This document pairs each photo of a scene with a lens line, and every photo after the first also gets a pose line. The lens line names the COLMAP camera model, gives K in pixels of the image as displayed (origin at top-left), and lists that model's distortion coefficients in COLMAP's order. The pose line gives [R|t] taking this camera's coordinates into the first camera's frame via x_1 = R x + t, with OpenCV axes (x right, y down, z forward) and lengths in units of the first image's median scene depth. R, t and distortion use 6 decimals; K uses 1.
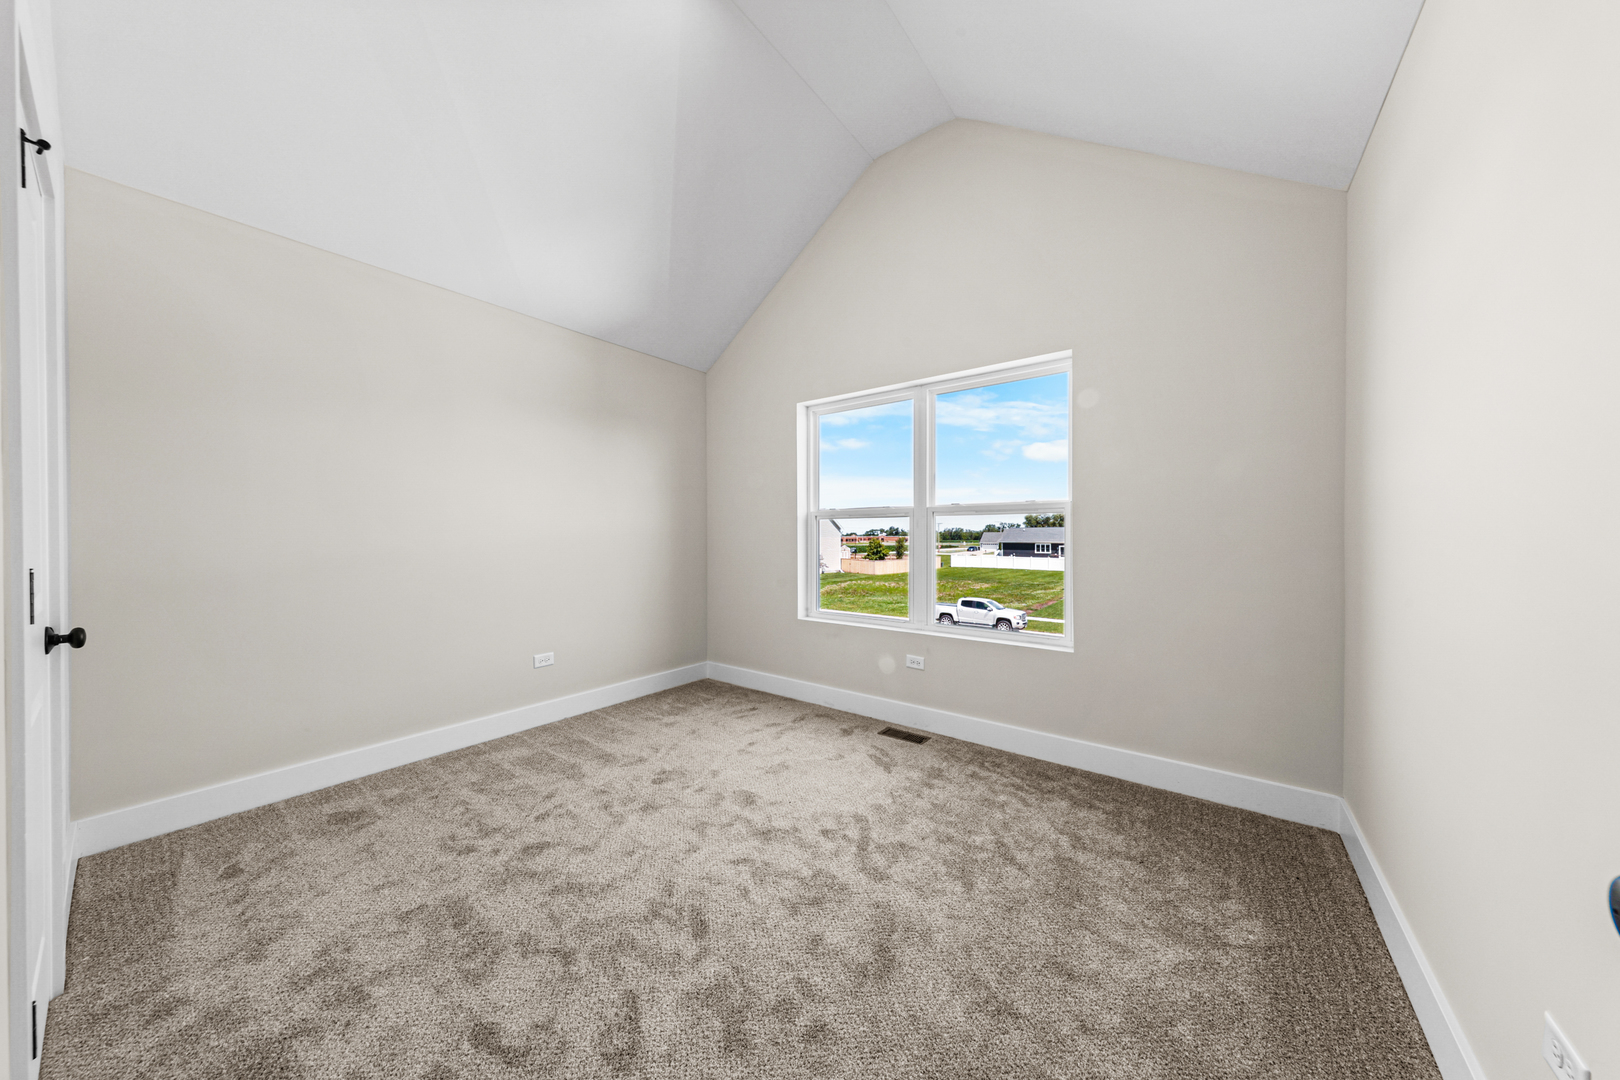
lens RADIAL K [[532.5, 0, 810.0], [0, 532.5, 540.0], [0, 0, 1]] dist [-0.000041, -0.000014]
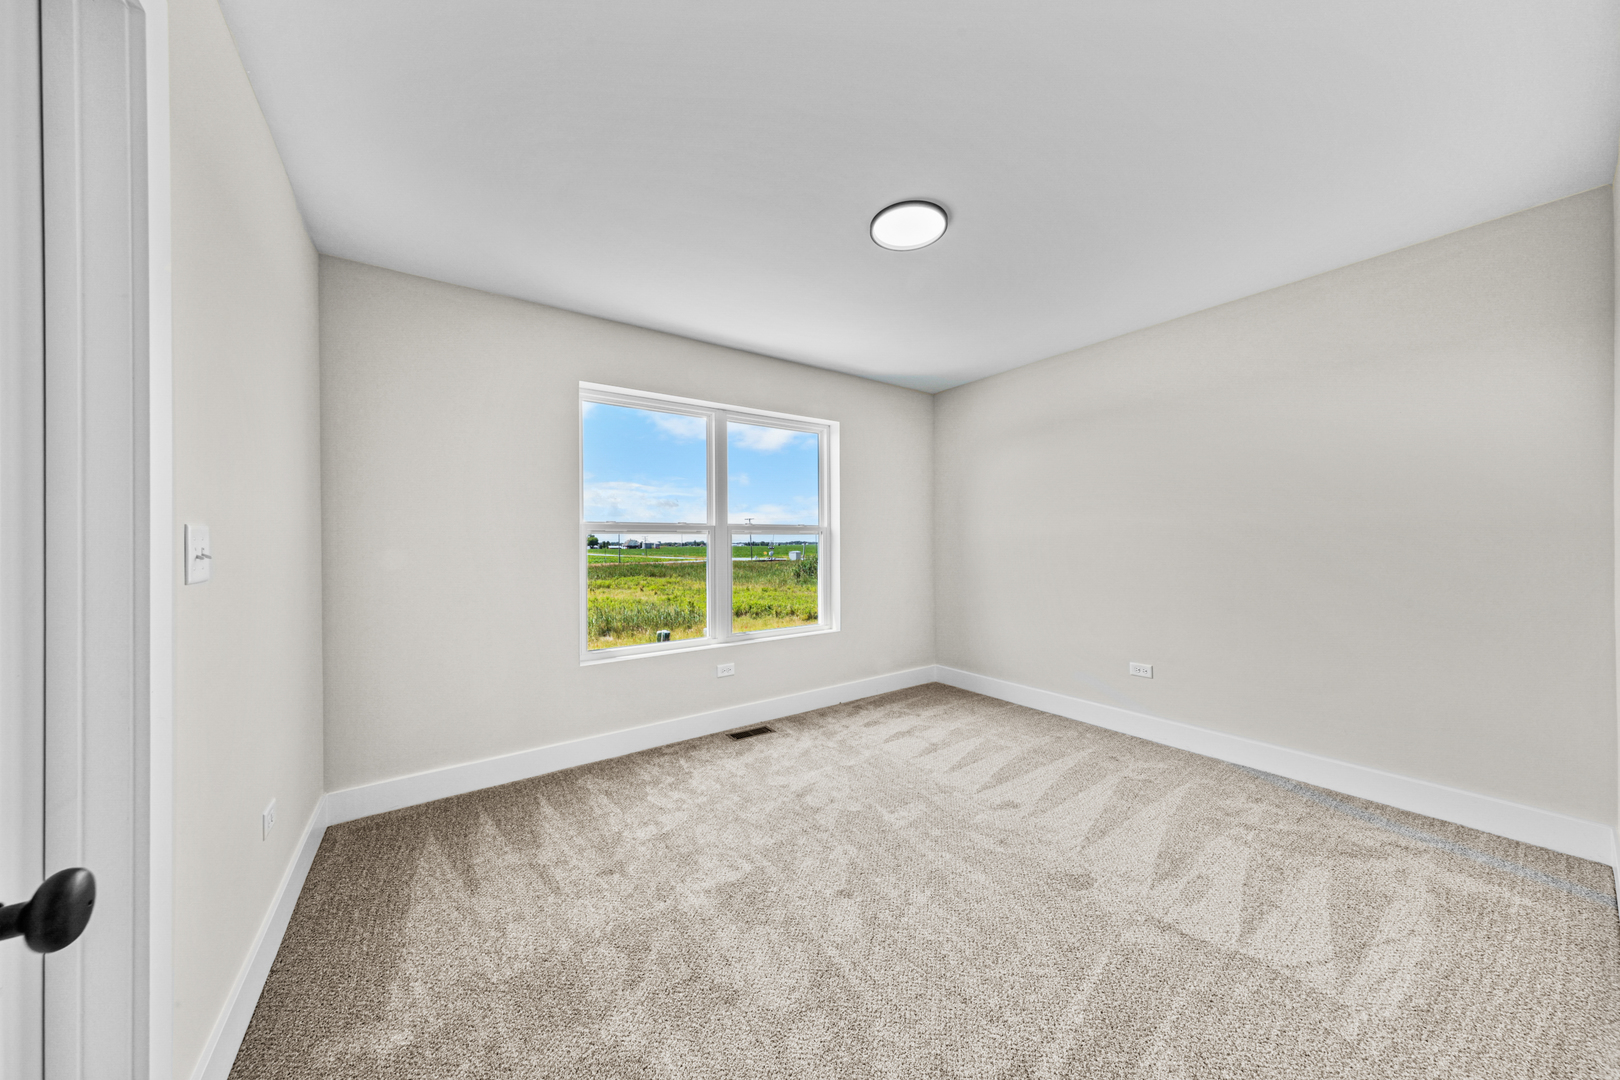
lens RADIAL K [[505.6, 0, 810.0], [0, 505.6, 540.0], [0, 0, 1]] dist [0.000032, -0.000002]
pose [[0.286797, 0.007117, 0.957965, -0.806511], [0.016761, 0.999782, -0.012445, -0.013859], [-0.957845, 0.019625, 0.286615, 0.599612]]
